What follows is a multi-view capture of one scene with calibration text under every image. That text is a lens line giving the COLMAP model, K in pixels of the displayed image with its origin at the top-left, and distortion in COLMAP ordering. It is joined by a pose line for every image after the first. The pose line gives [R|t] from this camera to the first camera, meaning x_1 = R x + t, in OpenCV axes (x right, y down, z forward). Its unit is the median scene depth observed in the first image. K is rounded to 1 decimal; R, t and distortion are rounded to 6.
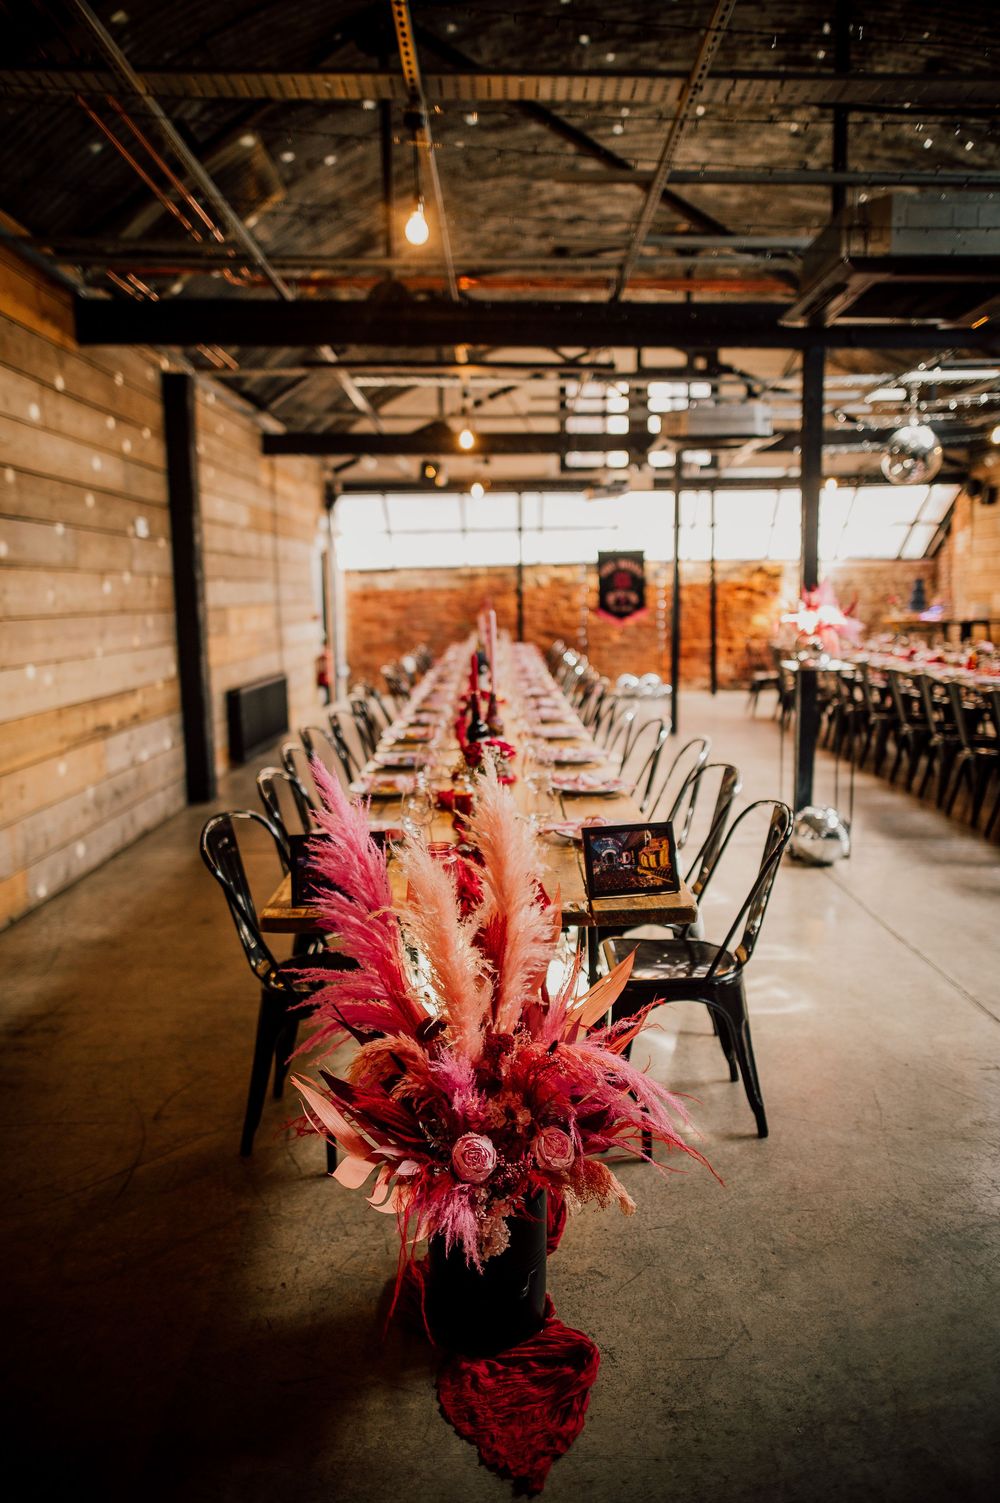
lens RADIAL K [[1057.1, 0, 500.0], [0, 1057.1, 751.5], [0, 0, 1]] dist [-0.030918, 0.002631]
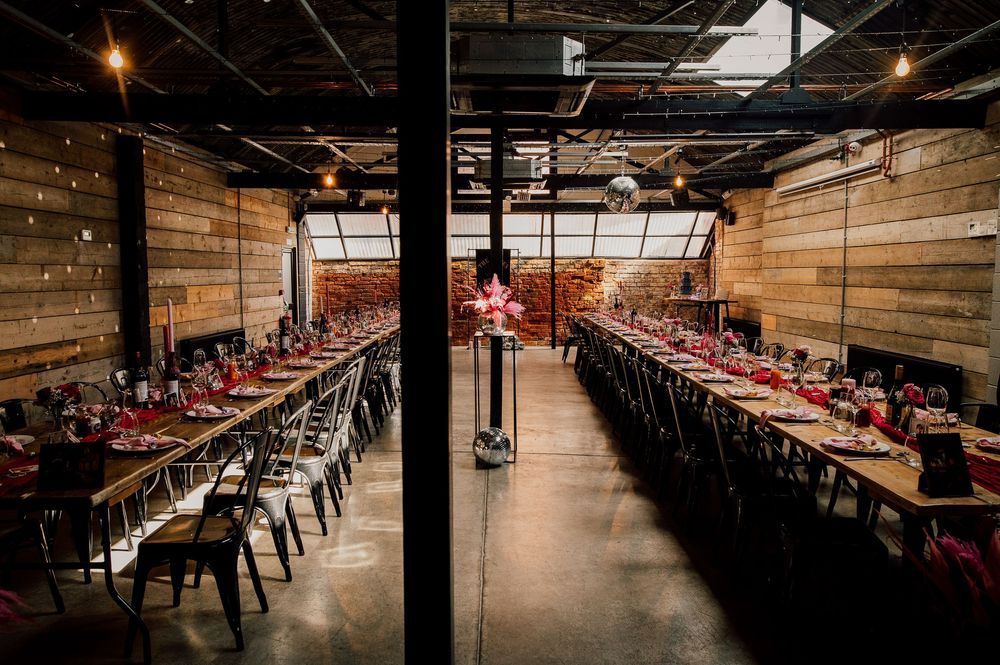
lens RADIAL K [[714.3, 0, 500.0], [0, 714.3, 332.5], [0, 0, 1]] dist [-0.045846, 0.039727]
pose [[0.999855, 0.016495, -0.004175, 0.208549], [-0.016738, 0.997615, -0.066962, -0.009535], [0.003060, 0.067022, 0.997747, -0.014957]]
